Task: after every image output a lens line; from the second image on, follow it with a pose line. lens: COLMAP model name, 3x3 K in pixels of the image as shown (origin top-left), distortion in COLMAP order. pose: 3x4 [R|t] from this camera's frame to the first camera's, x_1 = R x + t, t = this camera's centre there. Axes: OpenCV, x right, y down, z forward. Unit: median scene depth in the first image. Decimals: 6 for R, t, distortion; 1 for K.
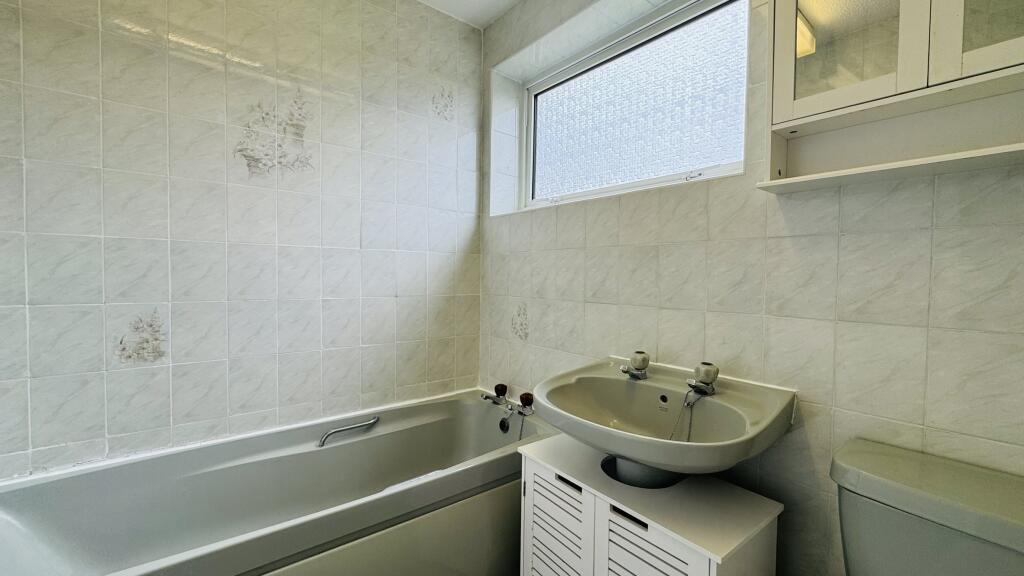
lens RADIAL K [[409.2, 0, 513.0], [0, 409.2, 285.9], [0, 0, 1]] dist [-0.000309, -0.000024]
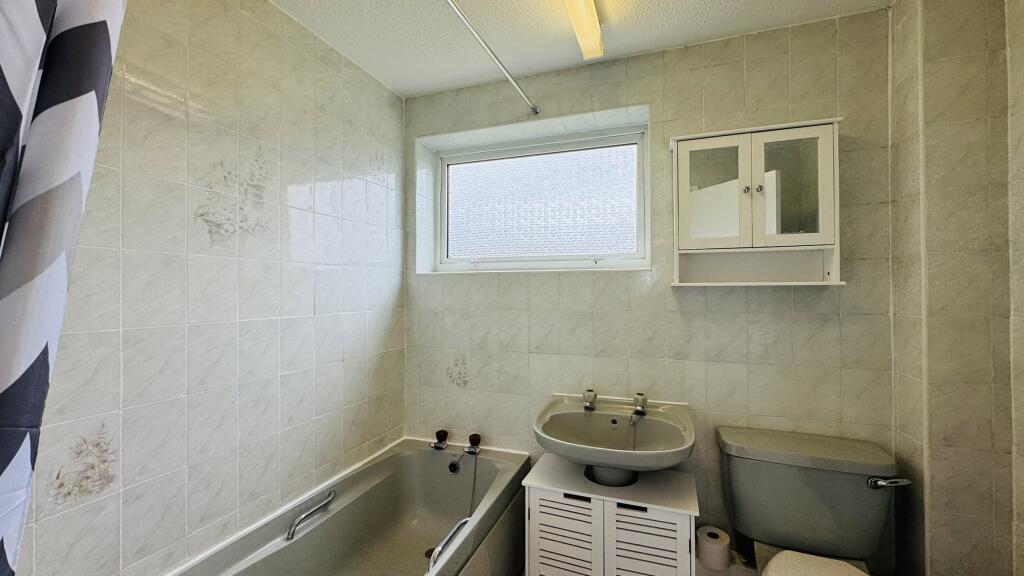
lens RADIAL K [[409.2, 0, 510.4], [0, 409.2, 286.6], [0, 0, 1]] dist [-0.000309, -0.000024]
pose [[0.854594, -0.010117, 0.519198, -0.542653], [0.027075, 0.999318, -0.025092, -0.138372], [-0.518590, 0.035500, 0.854286, -0.053730]]
